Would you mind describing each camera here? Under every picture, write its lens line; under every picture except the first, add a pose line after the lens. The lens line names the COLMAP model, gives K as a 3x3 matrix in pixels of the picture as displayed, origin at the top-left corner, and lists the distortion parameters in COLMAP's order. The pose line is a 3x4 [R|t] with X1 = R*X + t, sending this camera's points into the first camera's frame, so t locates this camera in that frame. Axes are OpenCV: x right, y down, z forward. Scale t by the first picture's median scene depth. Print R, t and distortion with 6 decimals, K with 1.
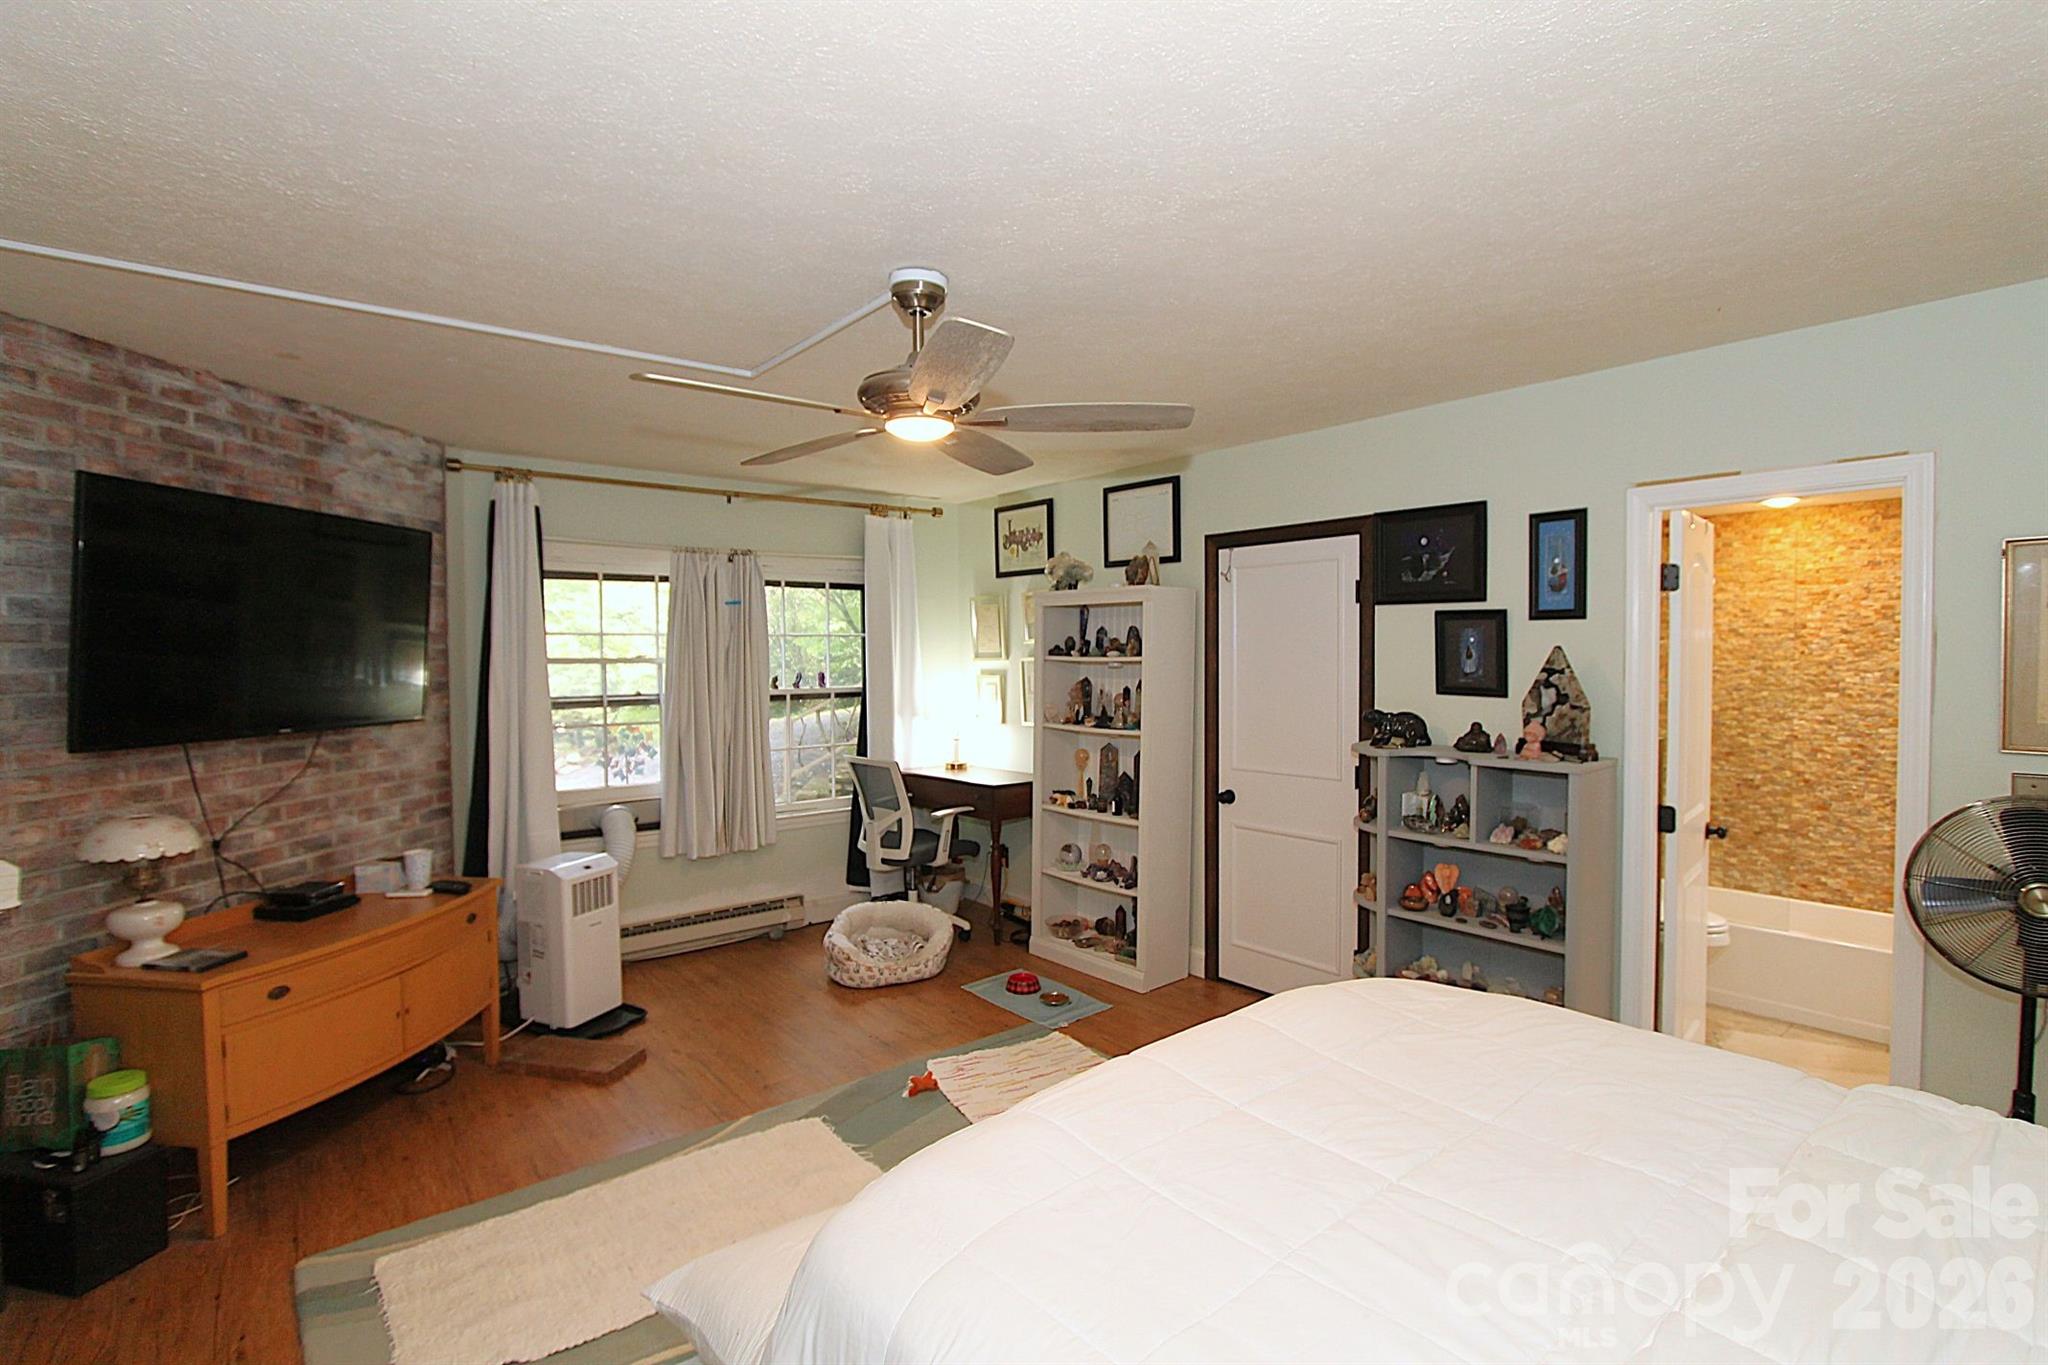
lens RADIAL K [[935.7, 0, 1032.4], [0, 935.7, 680.4], [0, 0, 1]] dist [-0.026128, -0.000052]
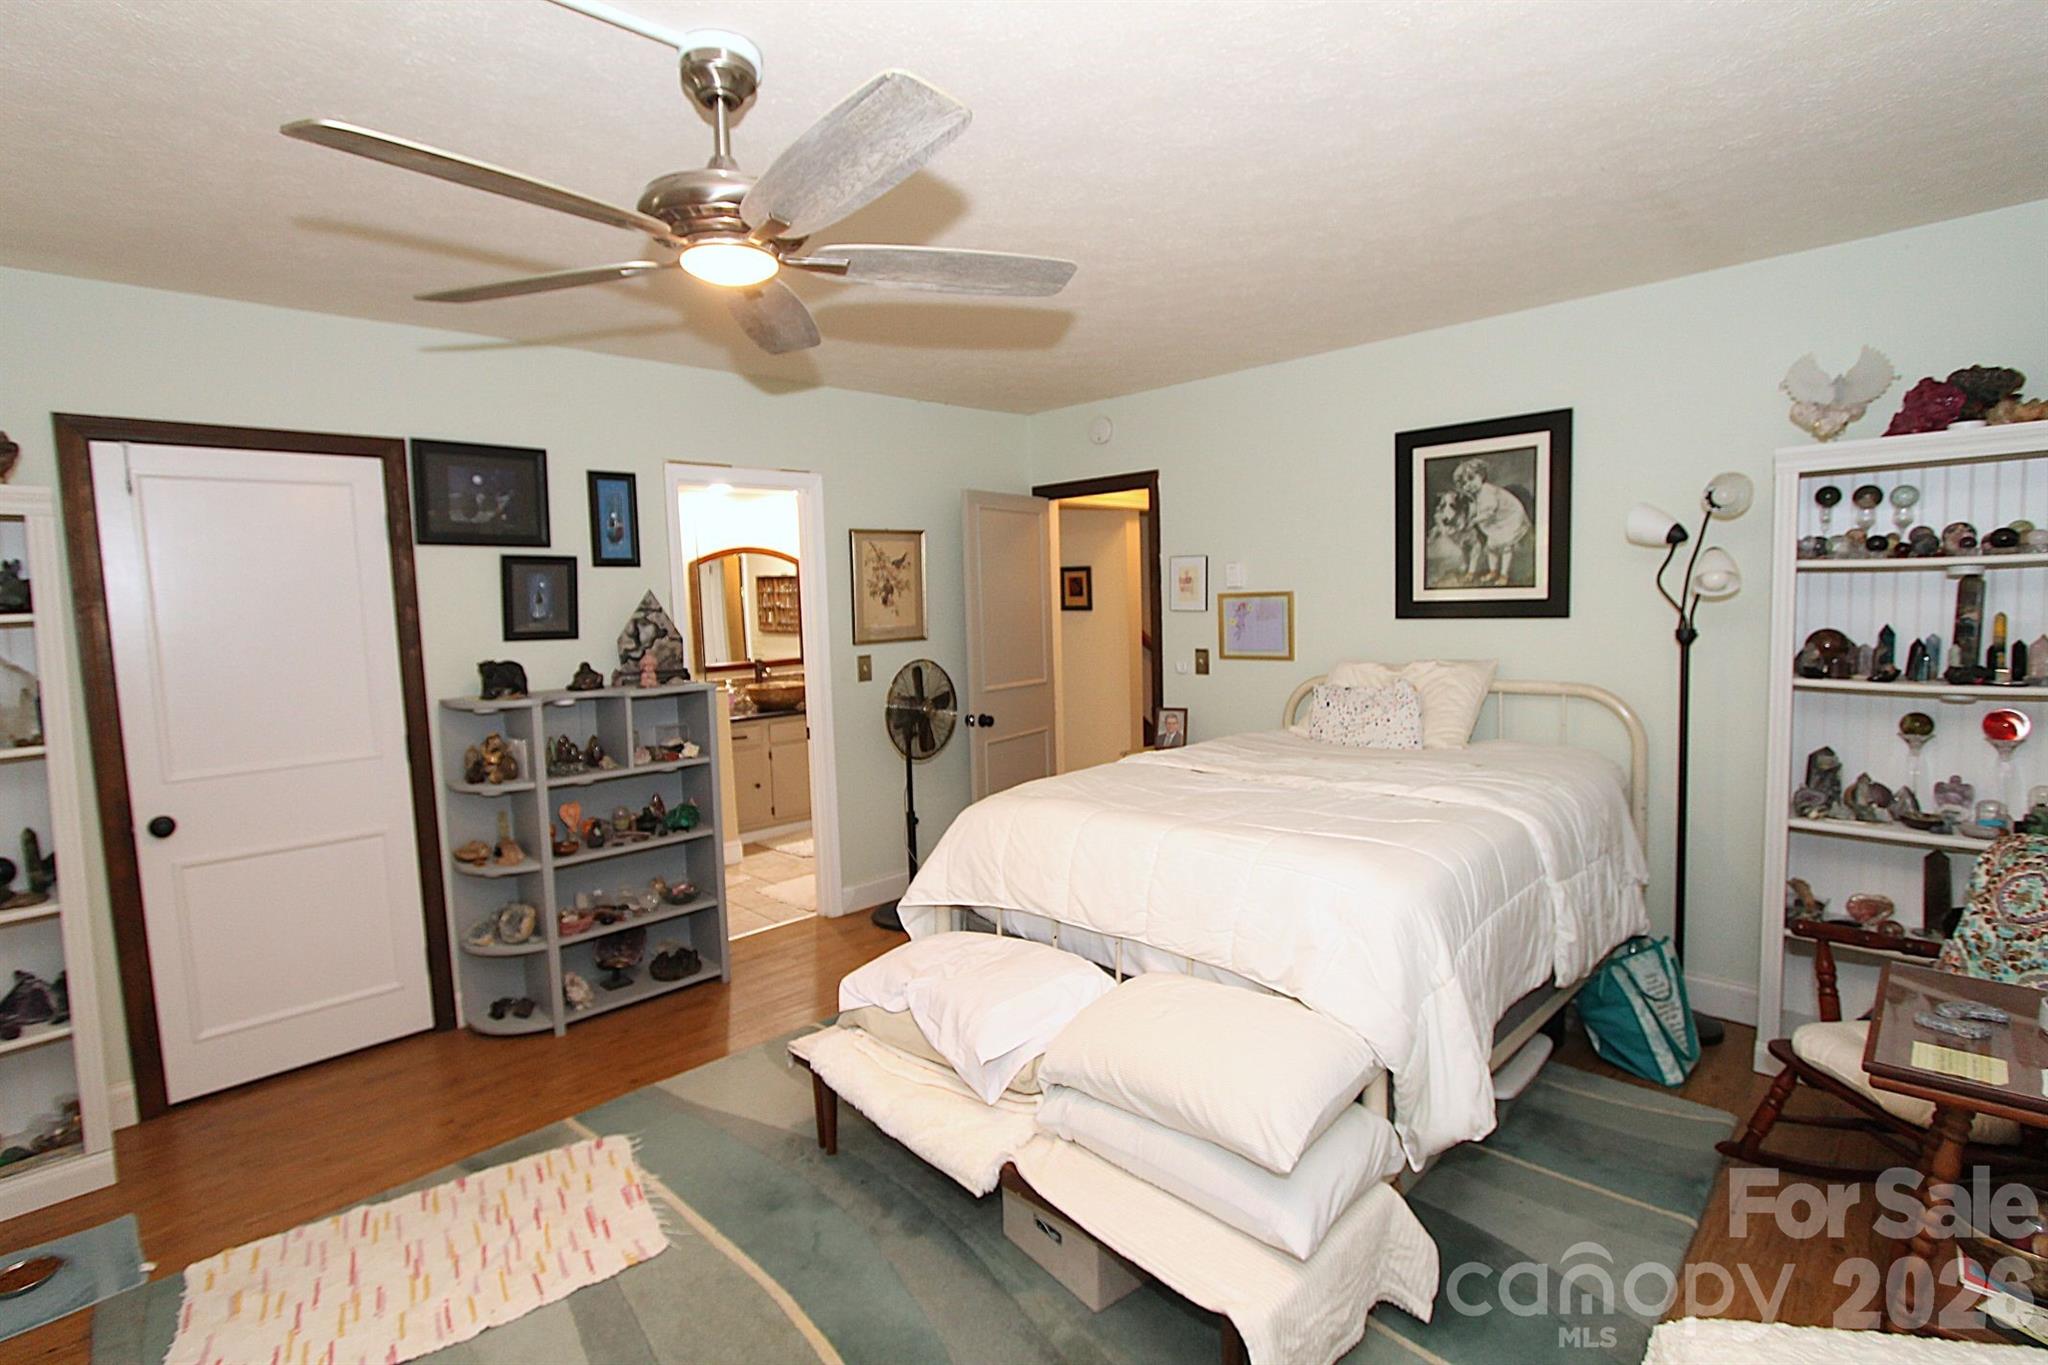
lens RADIAL K [[935.7, 0, 1024.2], [0, 935.7, 674.1], [0, 0, 1]] dist [-0.026128, -0.000052]
pose [[-0.078599, -0.076106, 0.993997, -0.453012], [0.058763, 0.994994, 0.080829, 0.001950], [-0.995173, 0.064763, -0.073734, 0.428888]]
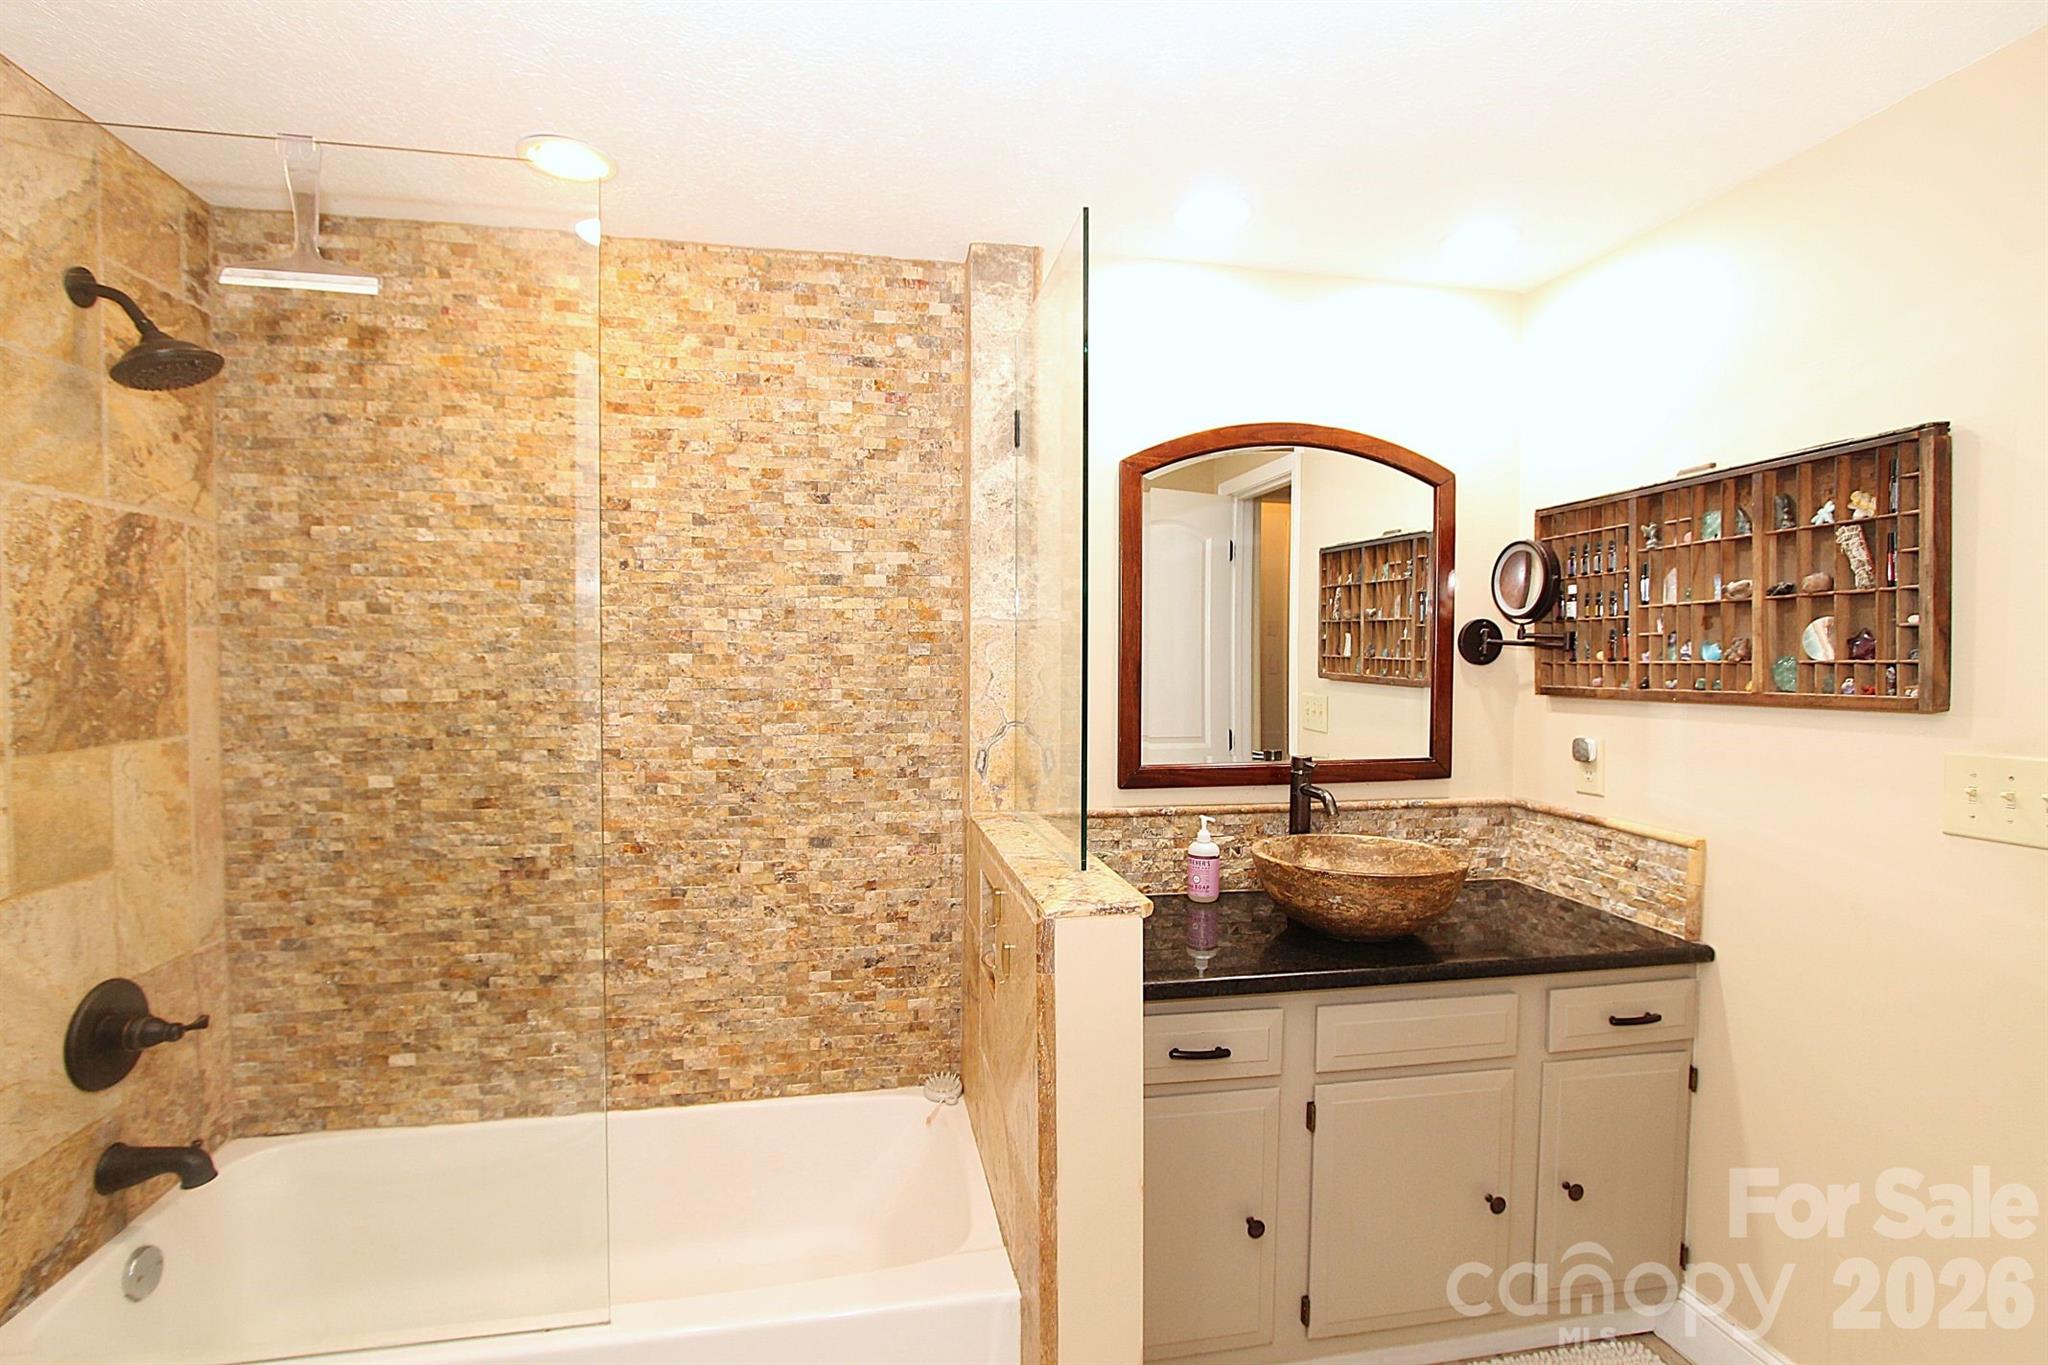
lens RADIAL K [[1044.3, 0, 1021.9], [0, 1044.3, 694.1], [0, 0, 1]] dist [-0.014692, 0.004221]
pose [[0.473773, -0.018004, 0.880463, 0.495049], [0.021889, 0.999723, 0.008664, 0.033826], [-0.880375, 0.015168, 0.474036, 0.605486]]
